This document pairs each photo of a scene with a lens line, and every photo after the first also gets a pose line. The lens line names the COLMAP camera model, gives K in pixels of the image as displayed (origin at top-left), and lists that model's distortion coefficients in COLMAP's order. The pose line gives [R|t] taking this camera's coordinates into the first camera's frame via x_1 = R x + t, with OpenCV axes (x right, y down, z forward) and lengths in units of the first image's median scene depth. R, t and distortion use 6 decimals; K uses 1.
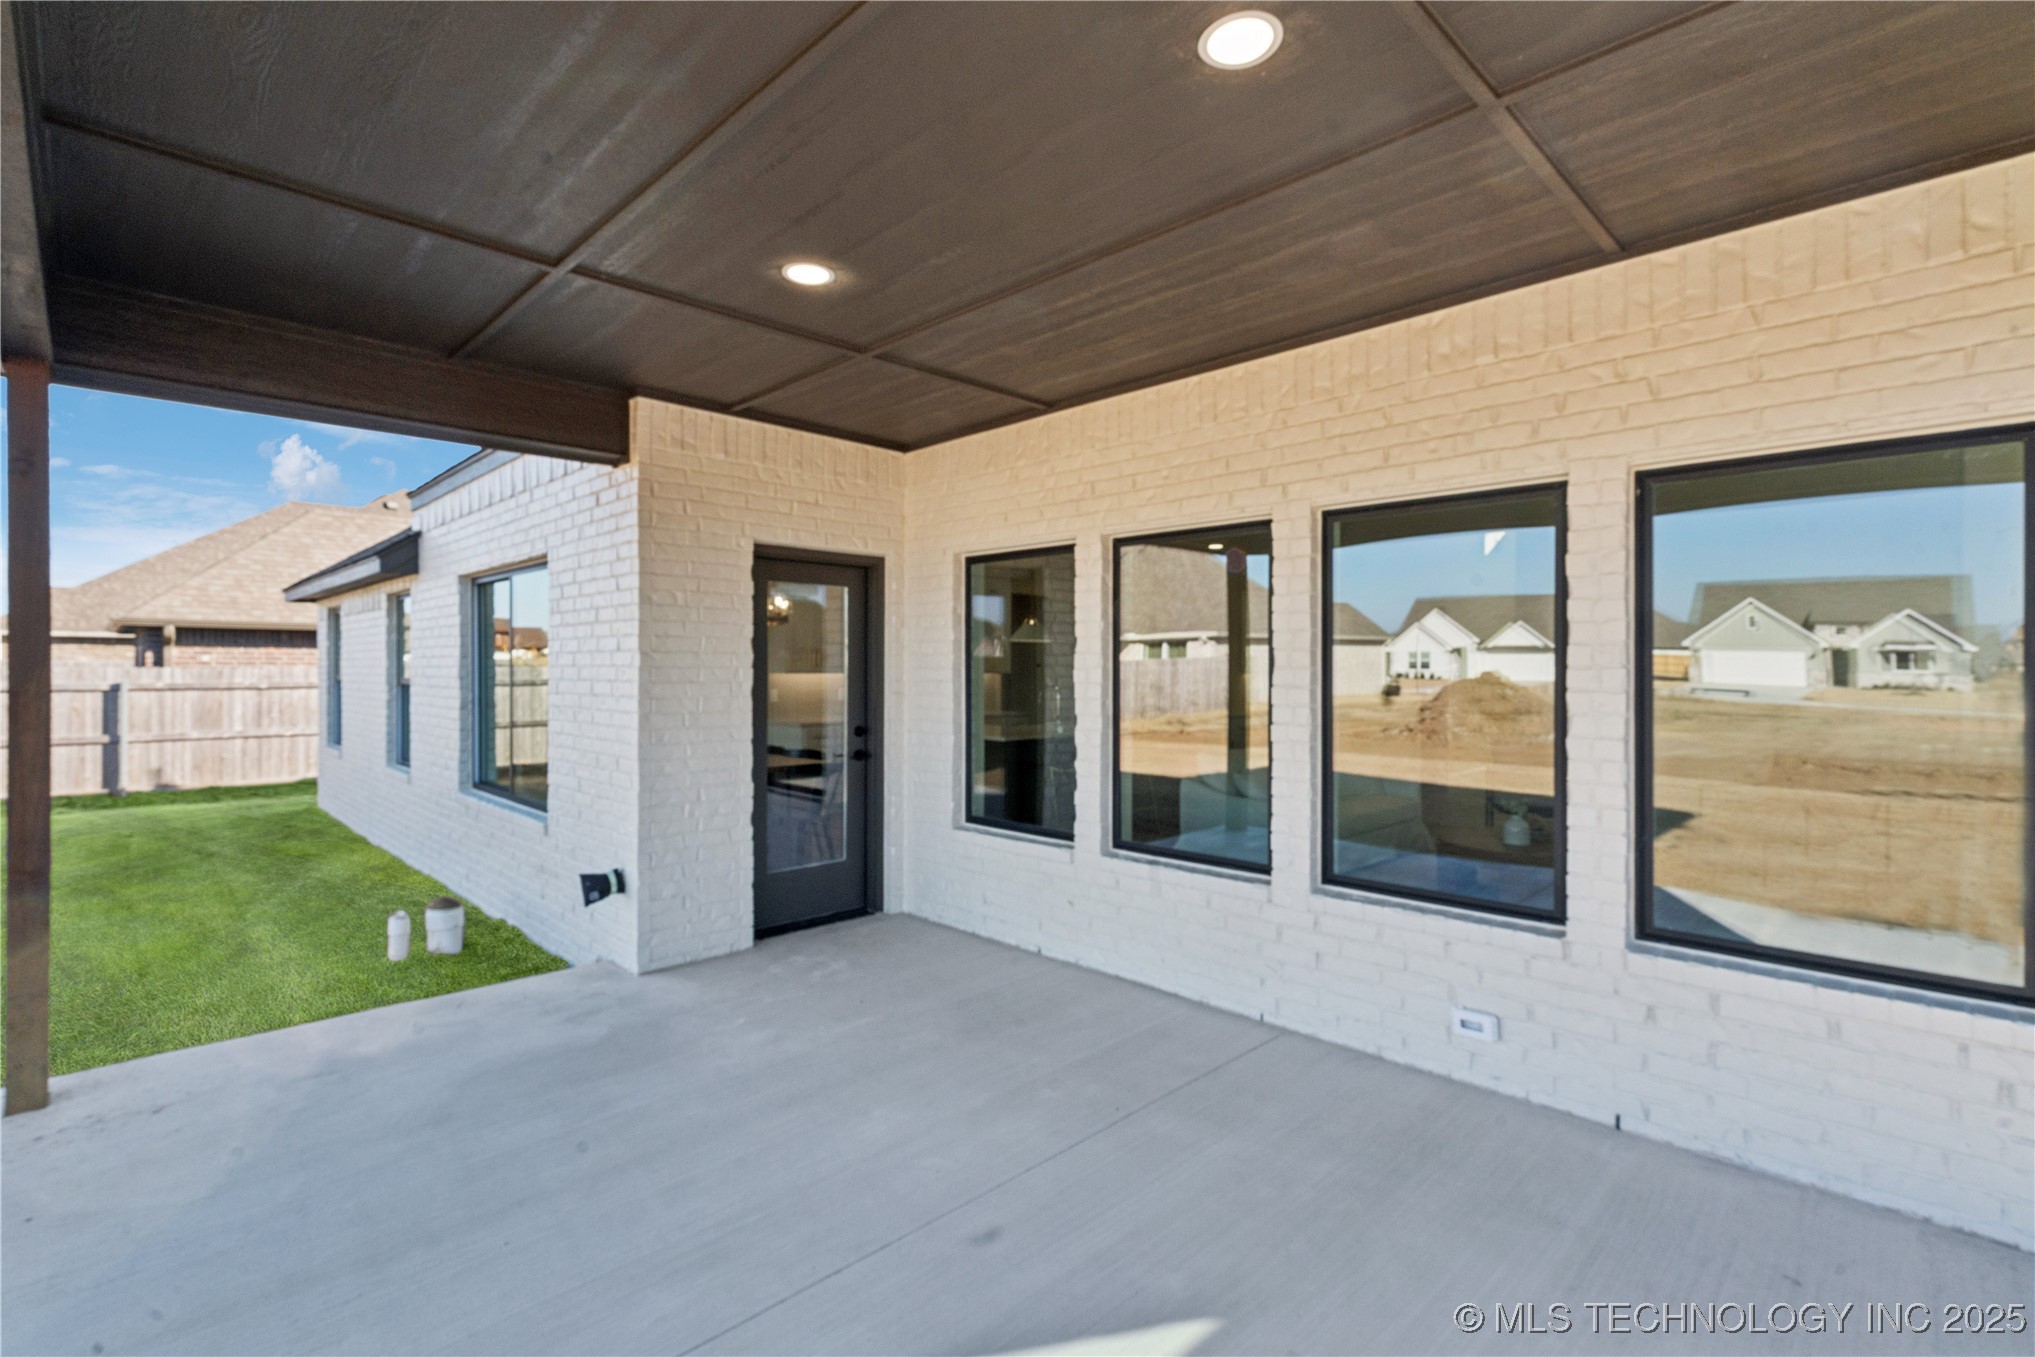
lens RADIAL K [[940.9, 0, 1000.8], [0, 940.9, 679.0], [0, 0, 1]] dist [-0.000752, -0.000198]
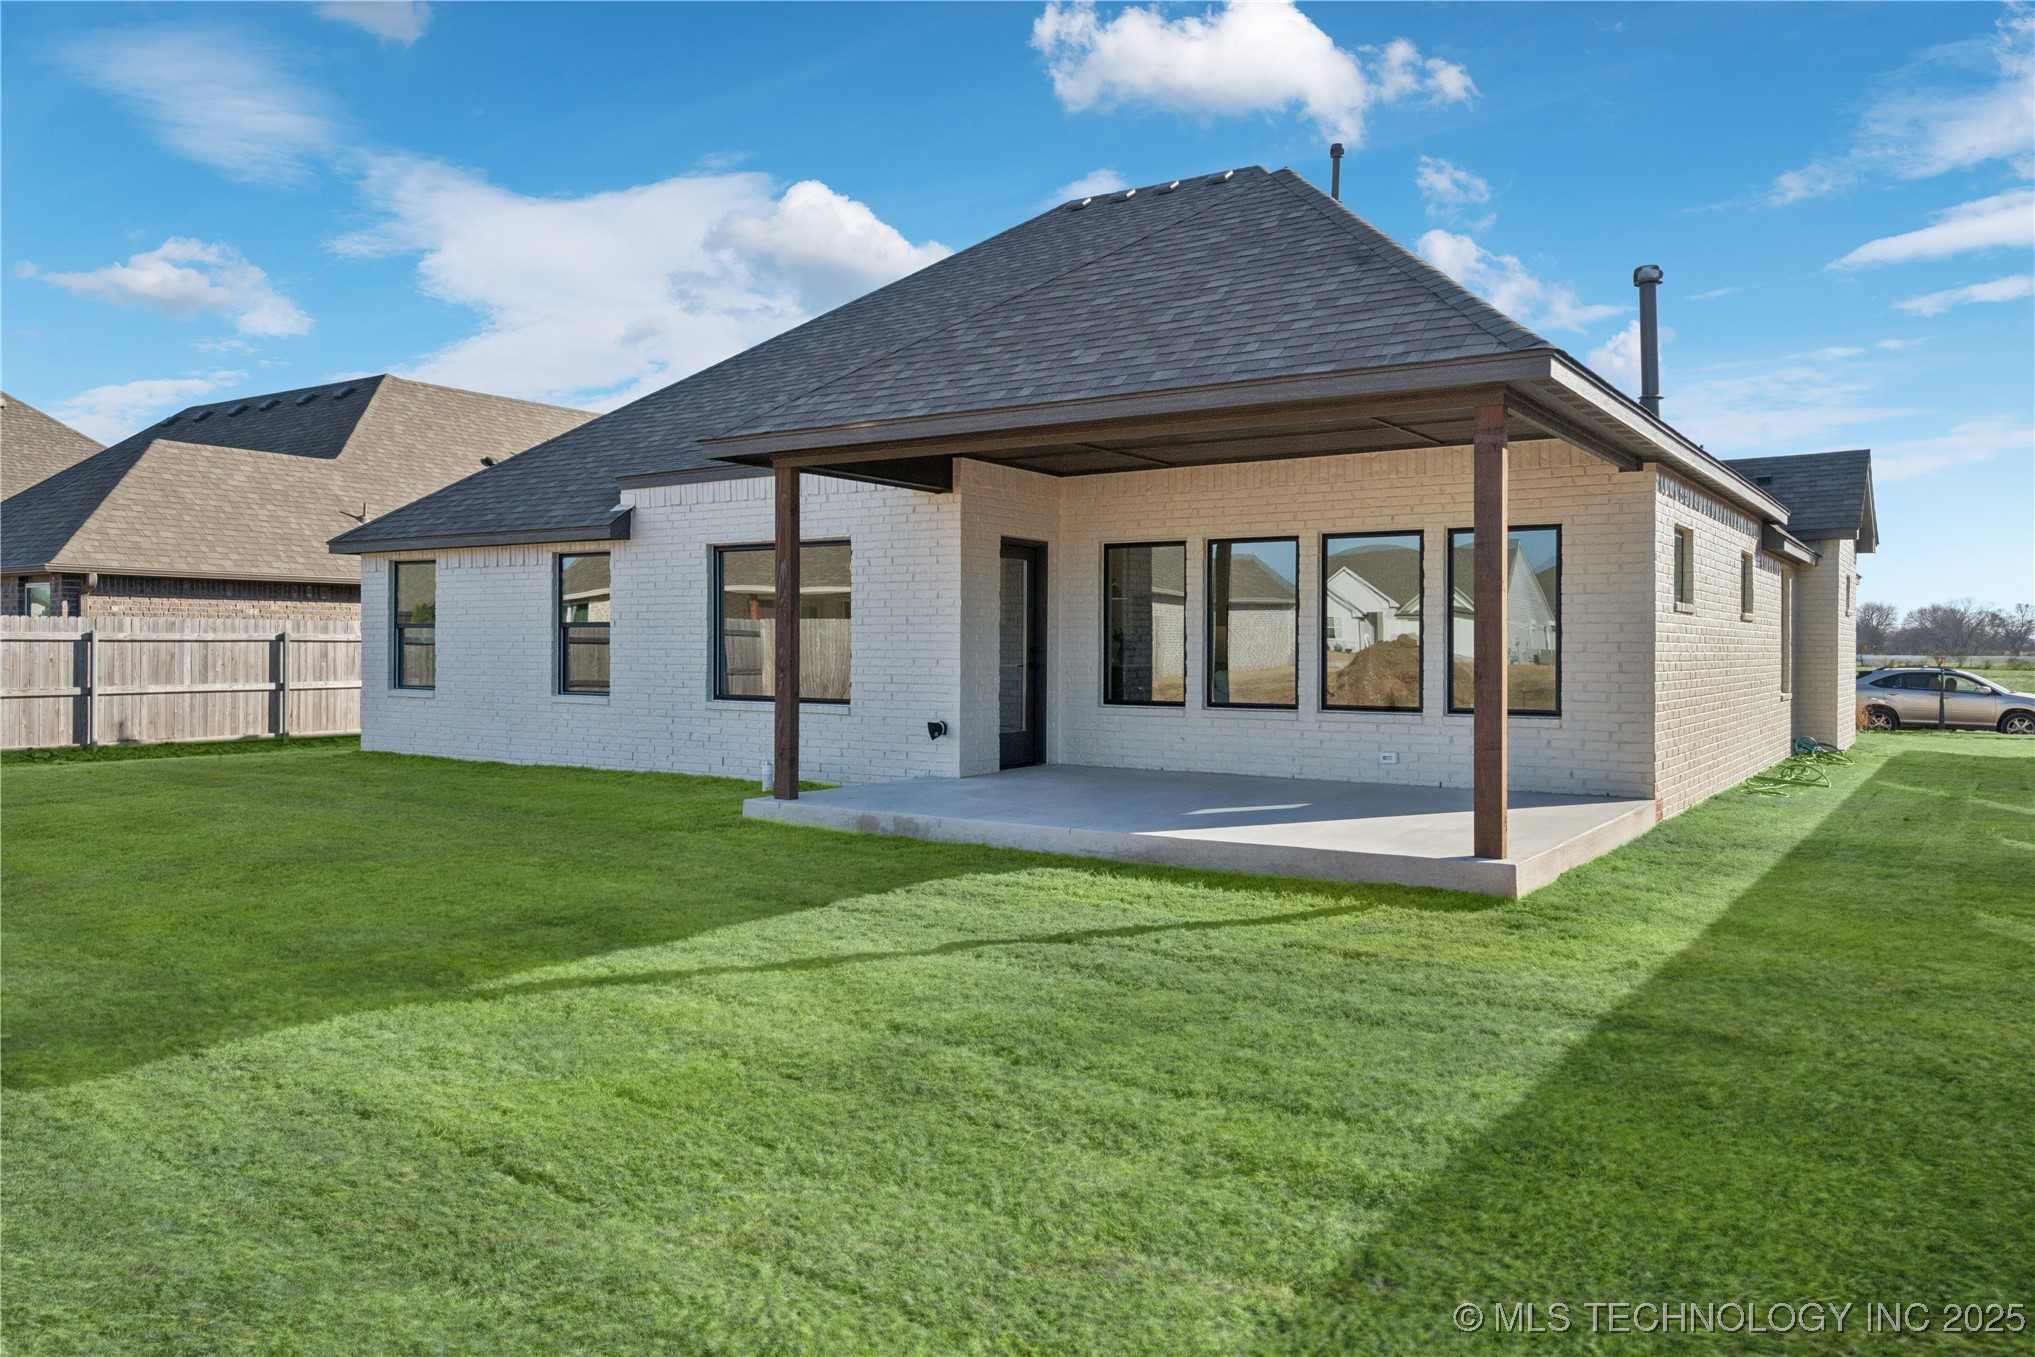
lens RADIAL K [[1438.8, 0, 1017.5], [0, 1438.8, 678.5], [0, 0, 1]] dist [0.006411, 0.001323]
pose [[0.977582, -0.002598, 0.210539, -0.321645], [0.000227, 0.999936, 0.011285, 0.034911], [-0.210555, -0.010984, 0.977520, -0.643628]]
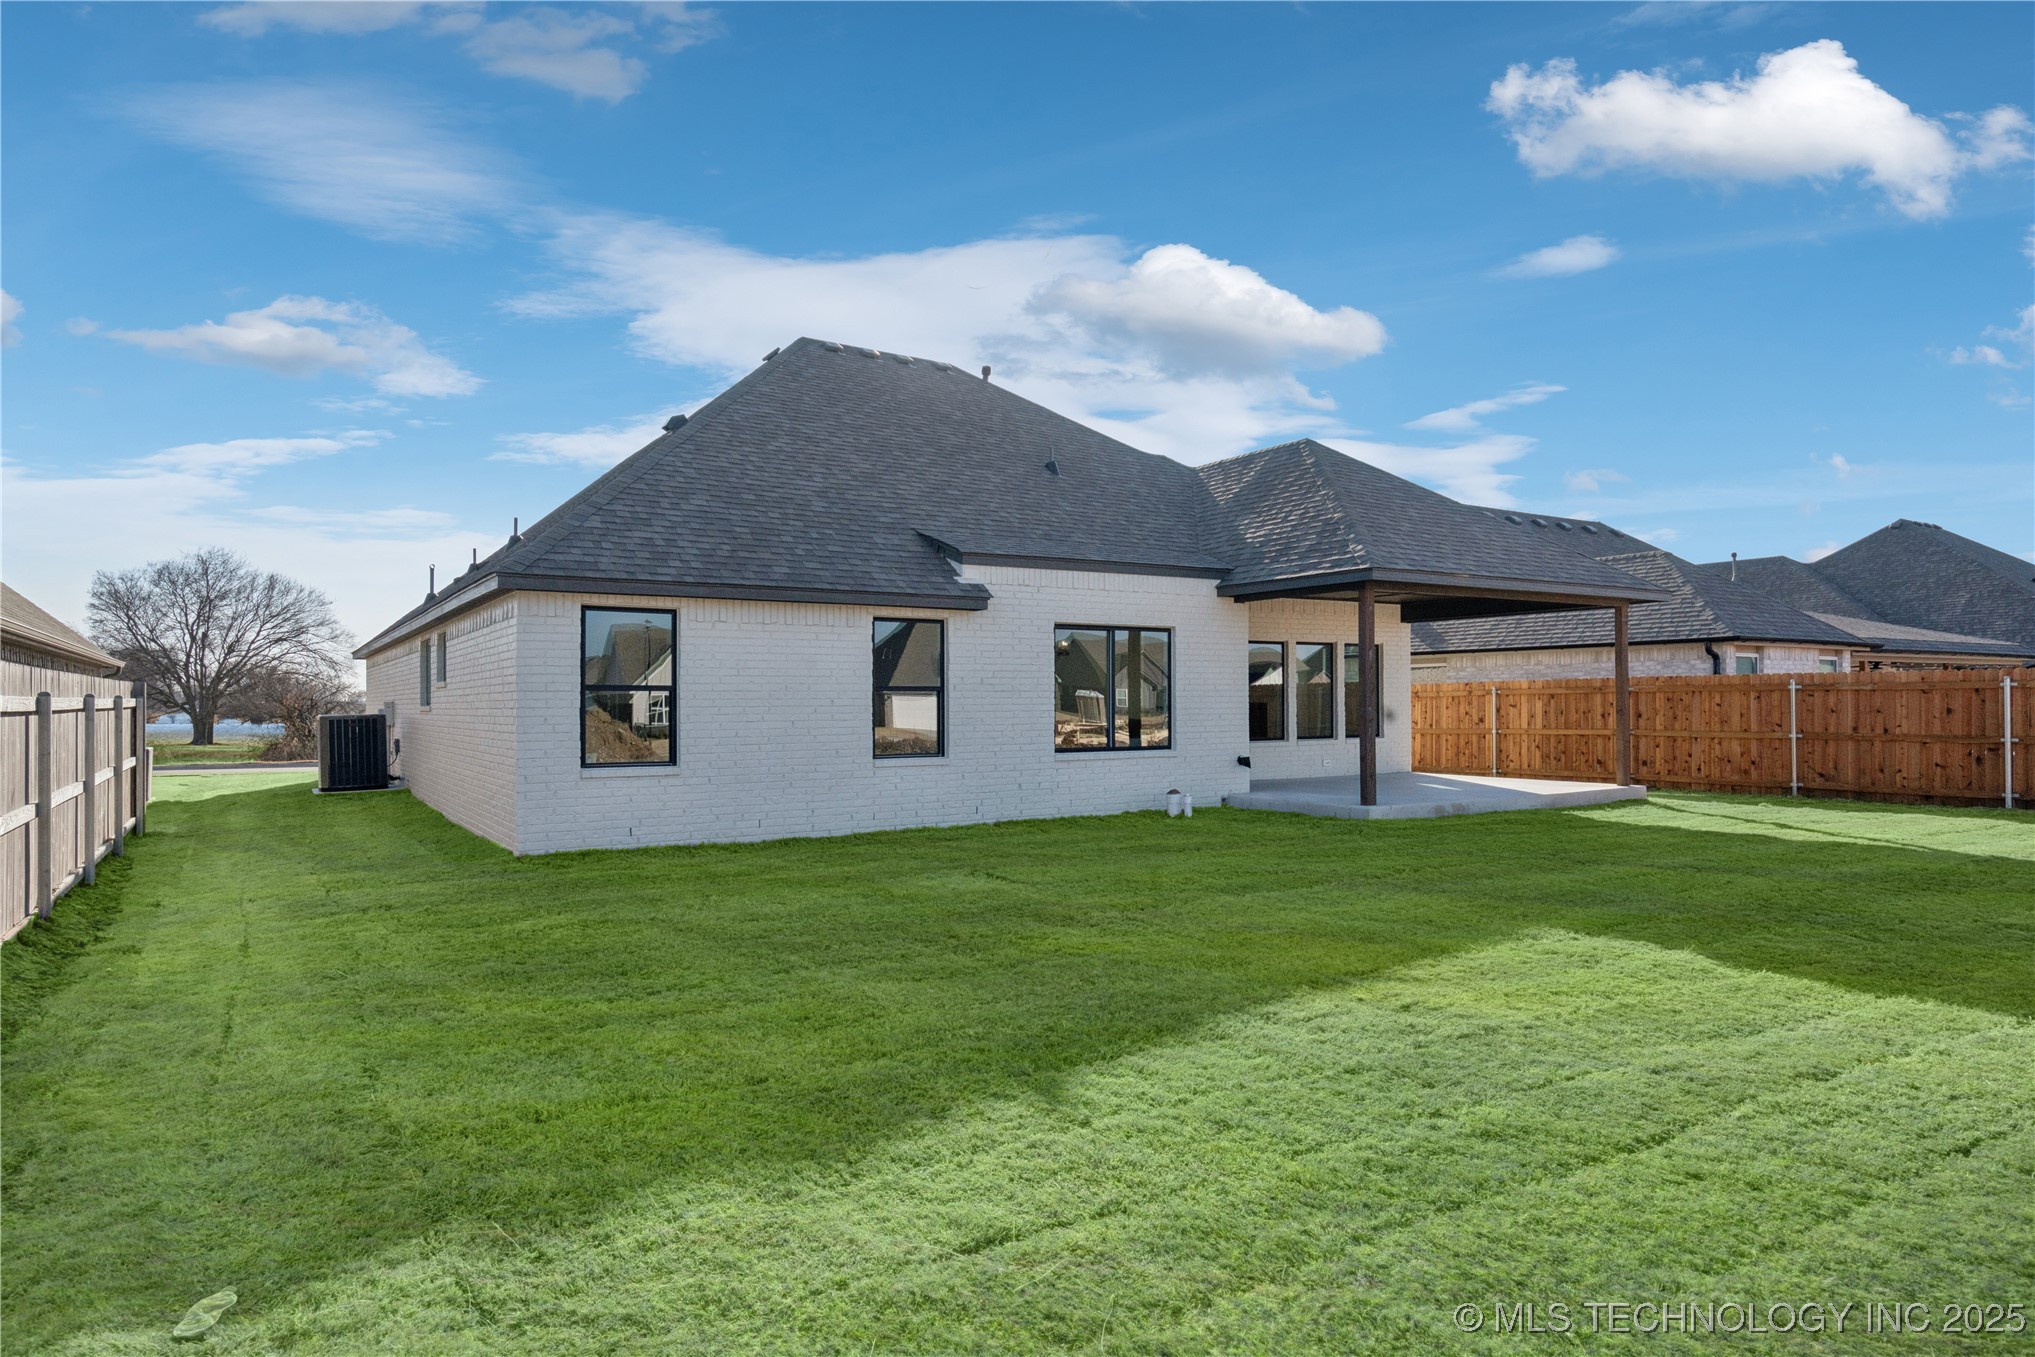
lens RADIAL K [[1184.6, 0, 1017.5], [0, 1184.6, 678.5], [0, 0, 1]] dist [0.000117, 0.000349]
pose [[0.192986, 0.016885, 0.981056, -1.458201], [0.016566, 0.999653, -0.020464, 0.016061], [-0.981062, 0.020202, 0.192639, 0.371552]]
